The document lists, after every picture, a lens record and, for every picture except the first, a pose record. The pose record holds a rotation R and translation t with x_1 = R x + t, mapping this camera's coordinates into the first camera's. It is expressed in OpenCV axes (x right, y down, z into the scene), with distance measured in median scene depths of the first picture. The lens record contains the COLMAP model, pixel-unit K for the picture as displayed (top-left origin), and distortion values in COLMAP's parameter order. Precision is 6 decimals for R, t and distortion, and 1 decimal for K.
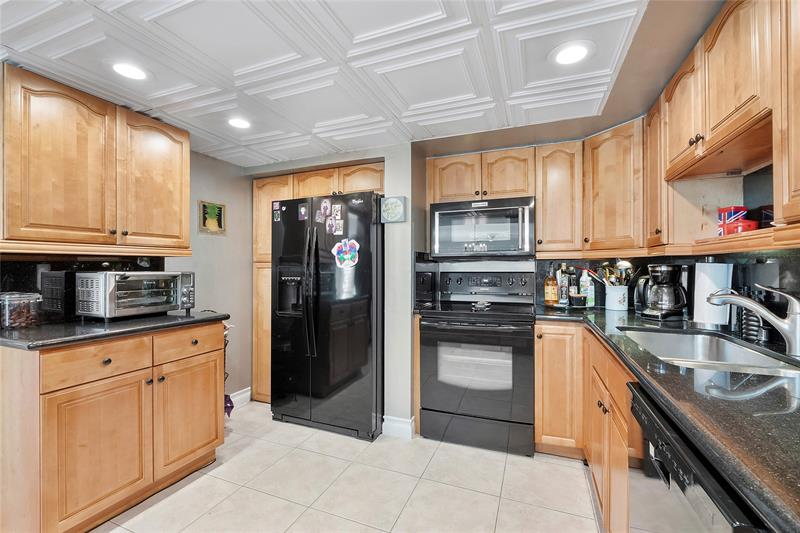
lens RADIAL K [[341.9, 0, 398.7], [0, 341.9, 268.2], [0, 0, 1]] dist [-0.006318, -0.000432]
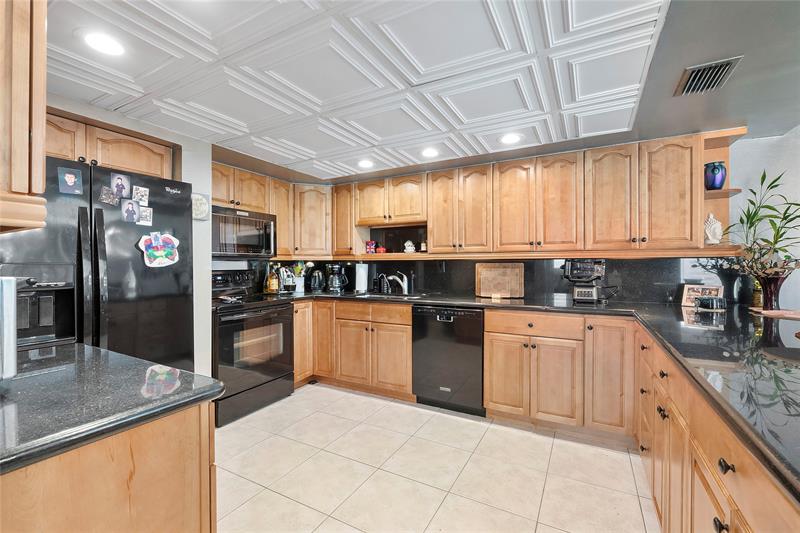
lens RADIAL K [[341.9, 0, 401.5], [0, 341.9, 266.4], [0, 0, 1]] dist [-0.006318, -0.000432]
pose [[0.115200, -0.002426, 0.993339, -0.920100], [0.003230, 0.999993, 0.002068, -0.001559], [-0.993337, 0.002970, 0.115207, 0.320583]]
